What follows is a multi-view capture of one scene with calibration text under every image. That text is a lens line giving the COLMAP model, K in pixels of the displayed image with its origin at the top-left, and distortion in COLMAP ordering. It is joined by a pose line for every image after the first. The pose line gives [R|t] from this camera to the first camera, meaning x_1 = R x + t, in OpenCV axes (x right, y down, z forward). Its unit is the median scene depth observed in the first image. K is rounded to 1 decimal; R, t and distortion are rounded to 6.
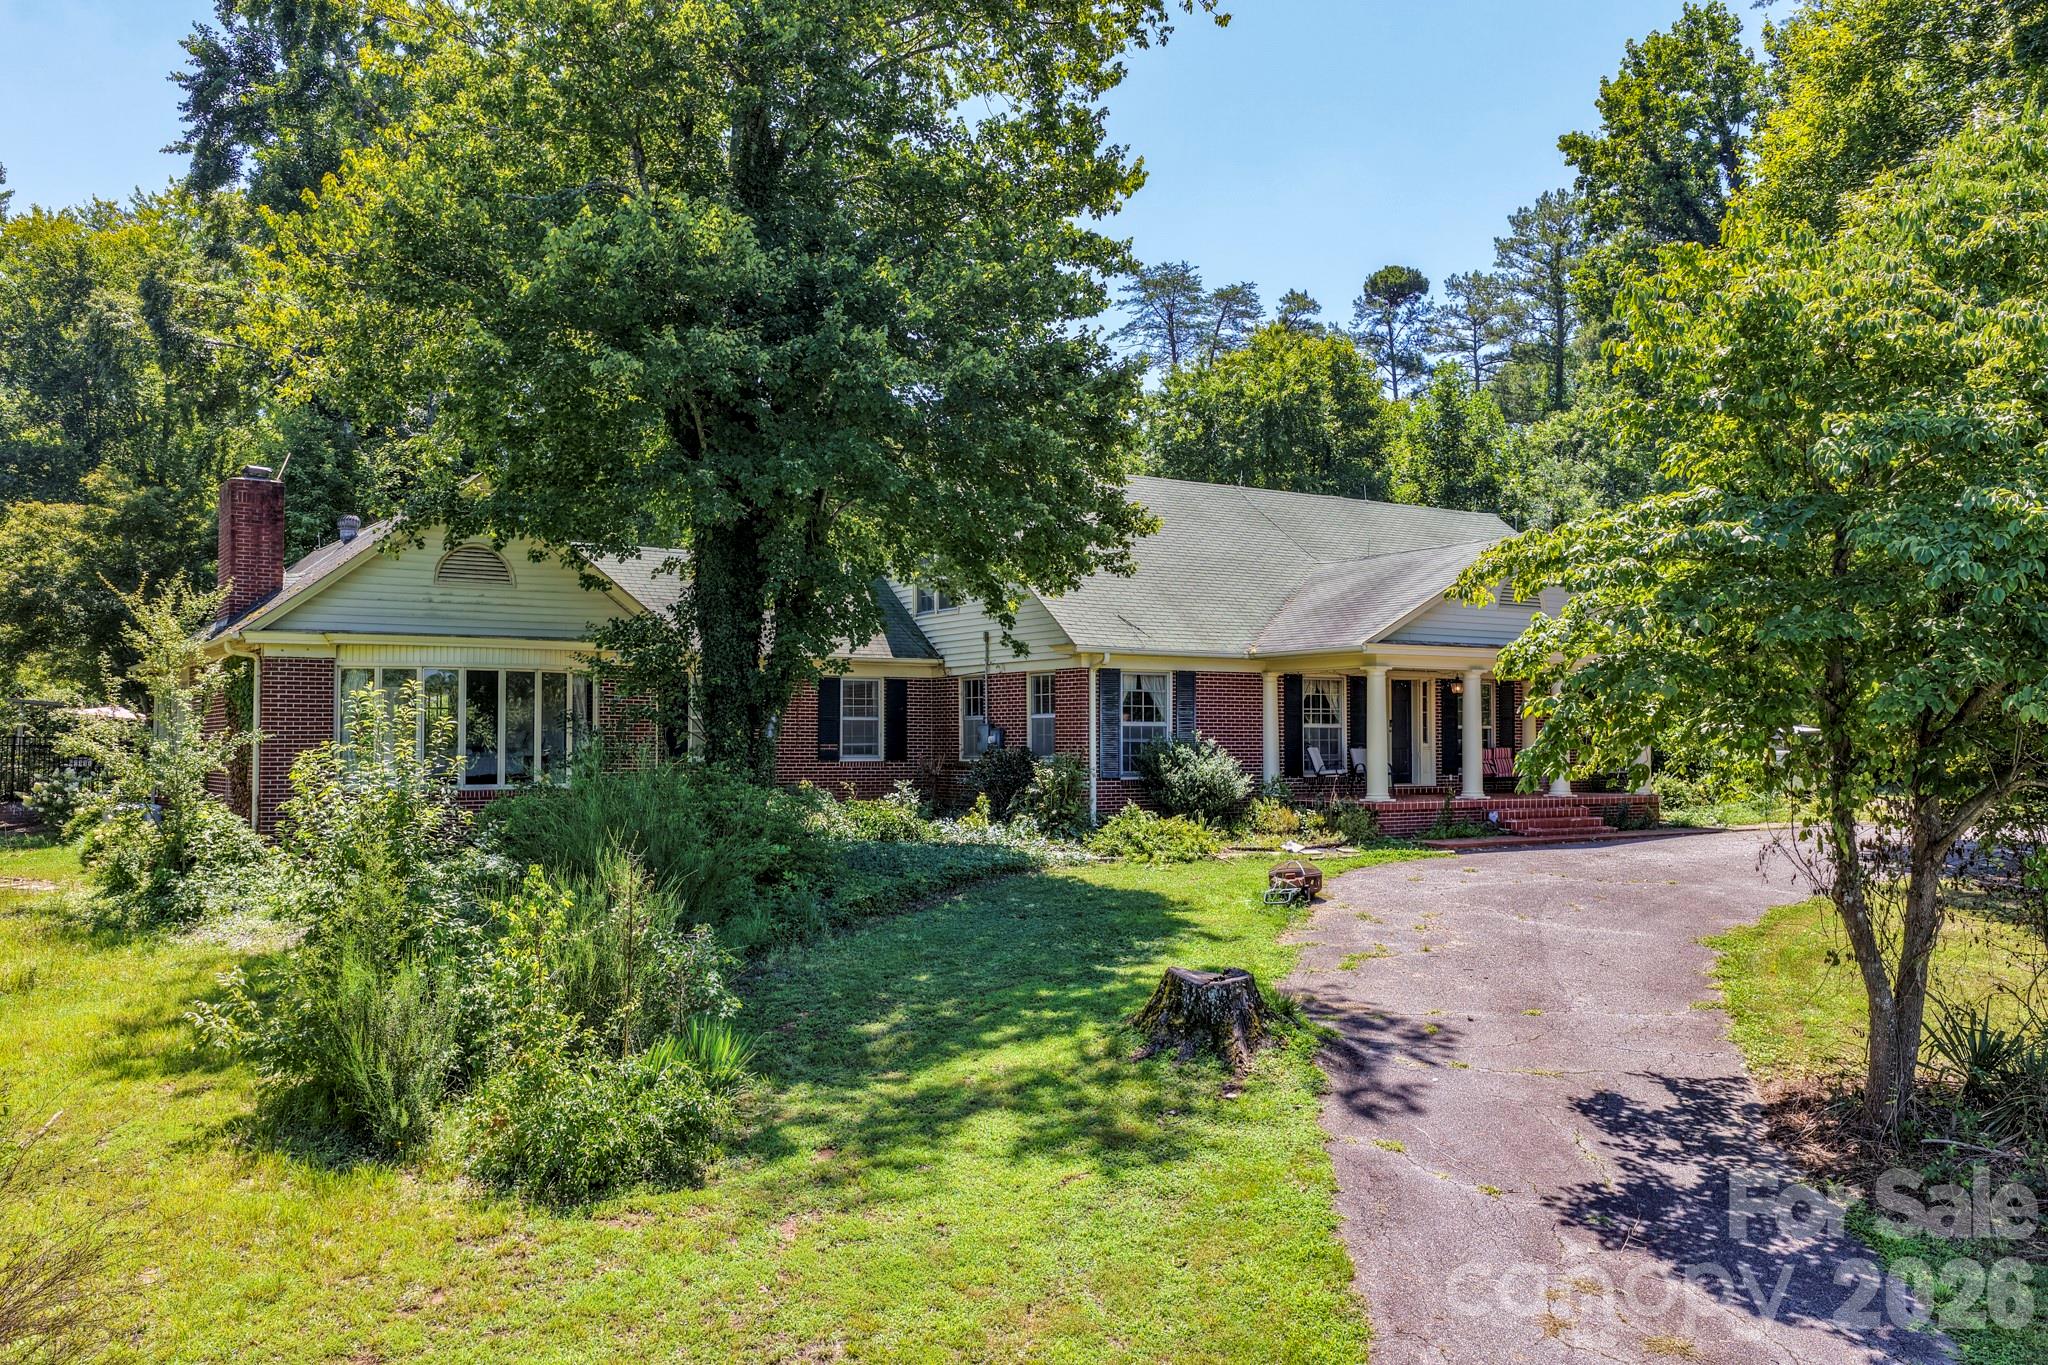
lens RADIAL K [[2233.9, 0, 1024.0], [0, 2233.9, 682.5], [0, 0, 1]] dist [-0.093145, 0.000456]
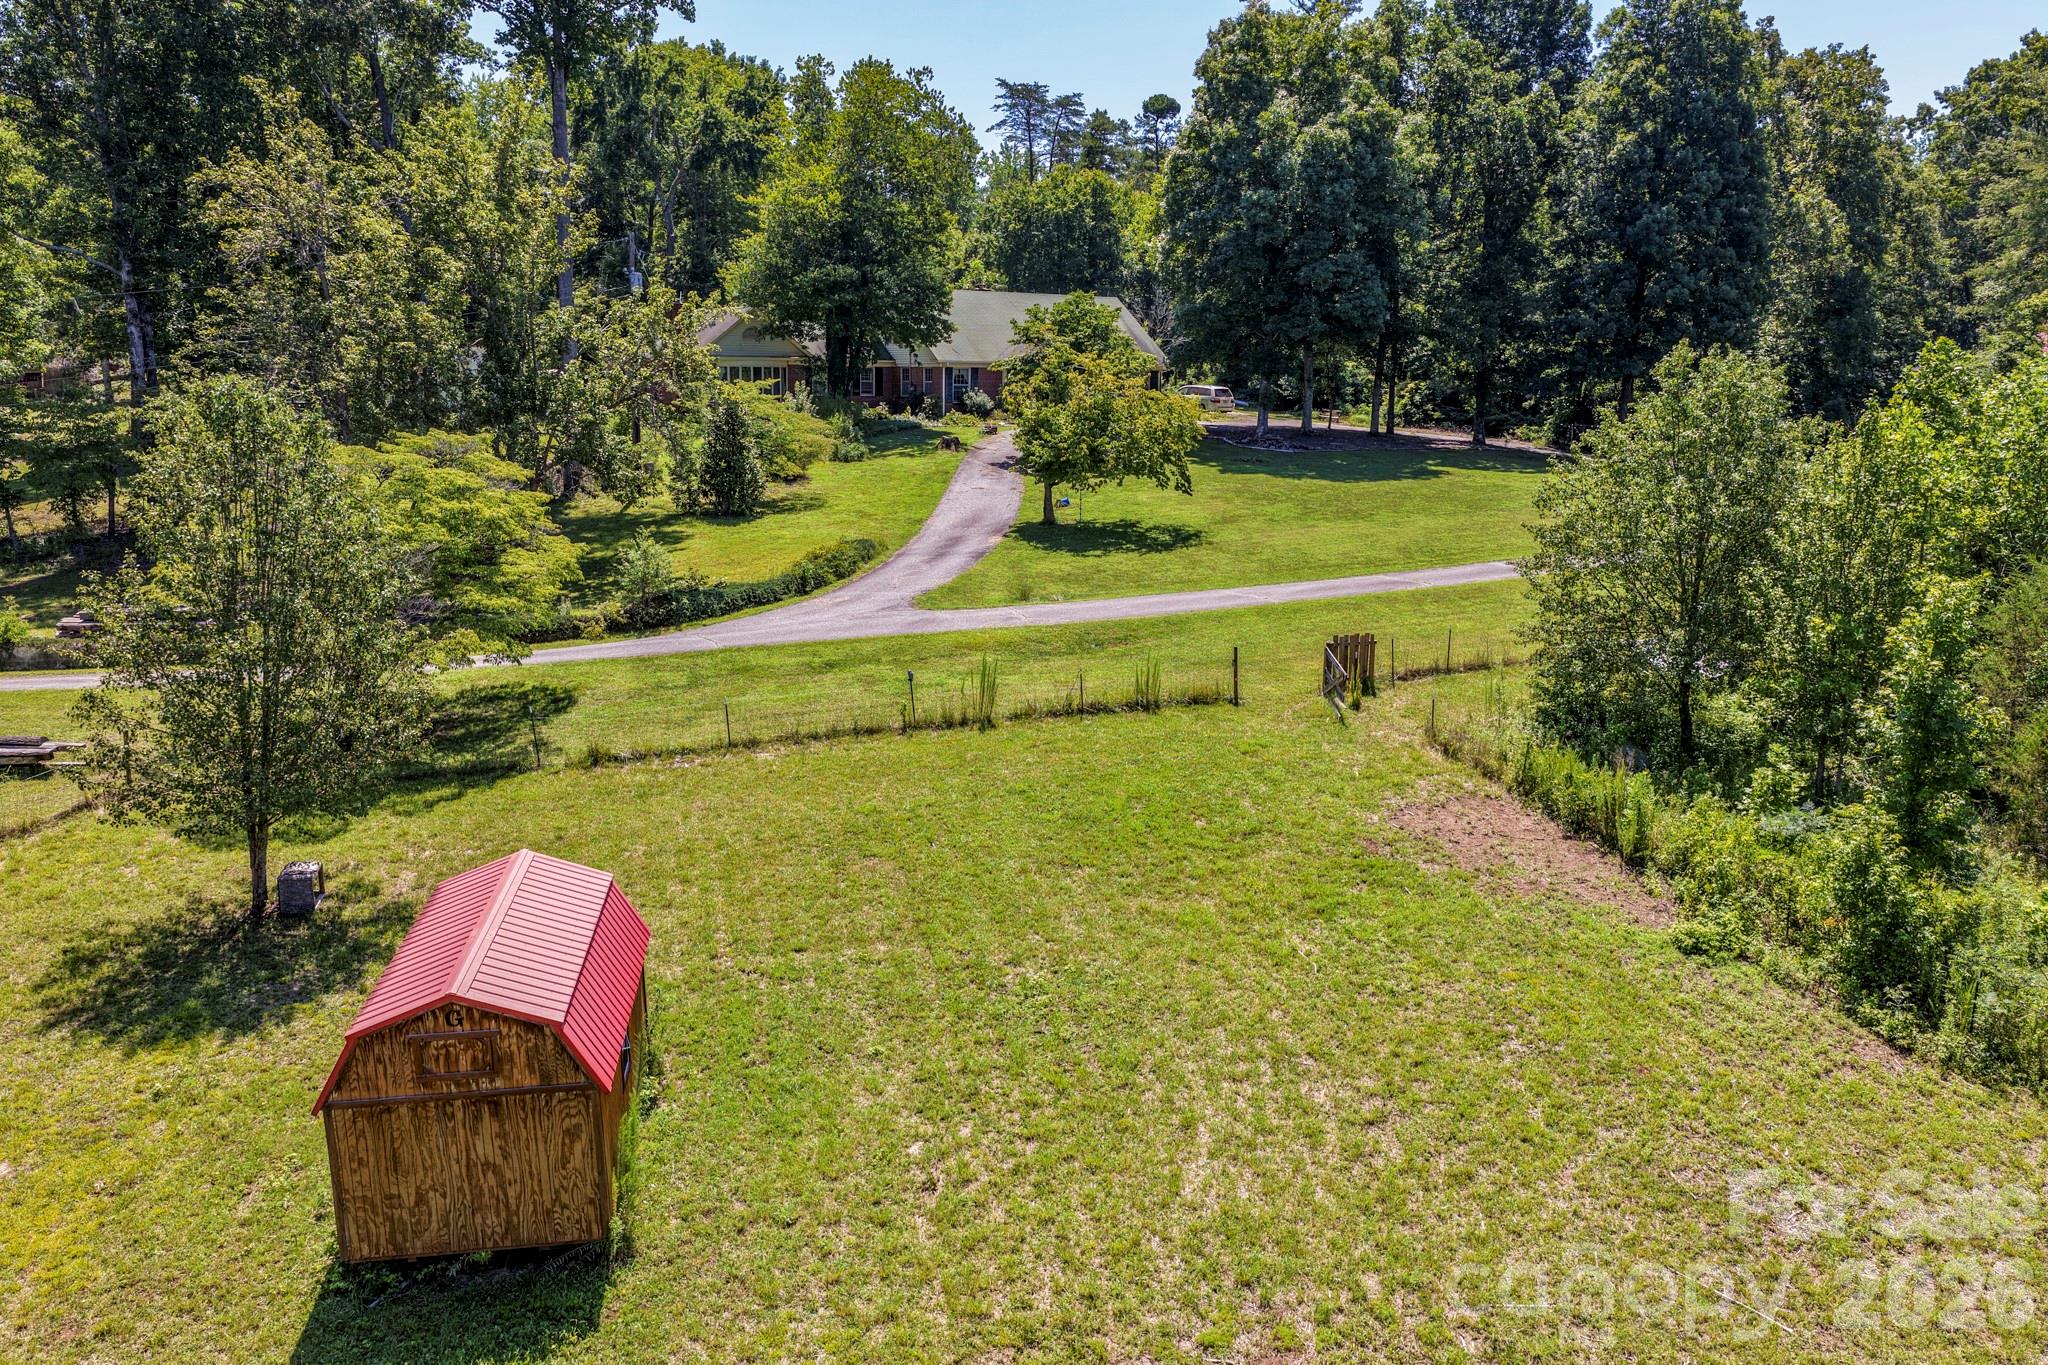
lens RADIAL K [[2233.9, 0, 1024.0], [0, 2233.9, 682.5], [0, 0, 1]] dist [-0.093145, 0.000456]
pose [[0.999390, 0.006557, 0.034291, 0.036063], [-0.012089, 0.986433, 0.163718, -0.076305], [-0.032752, -0.164033, 0.985911, -1.990043]]
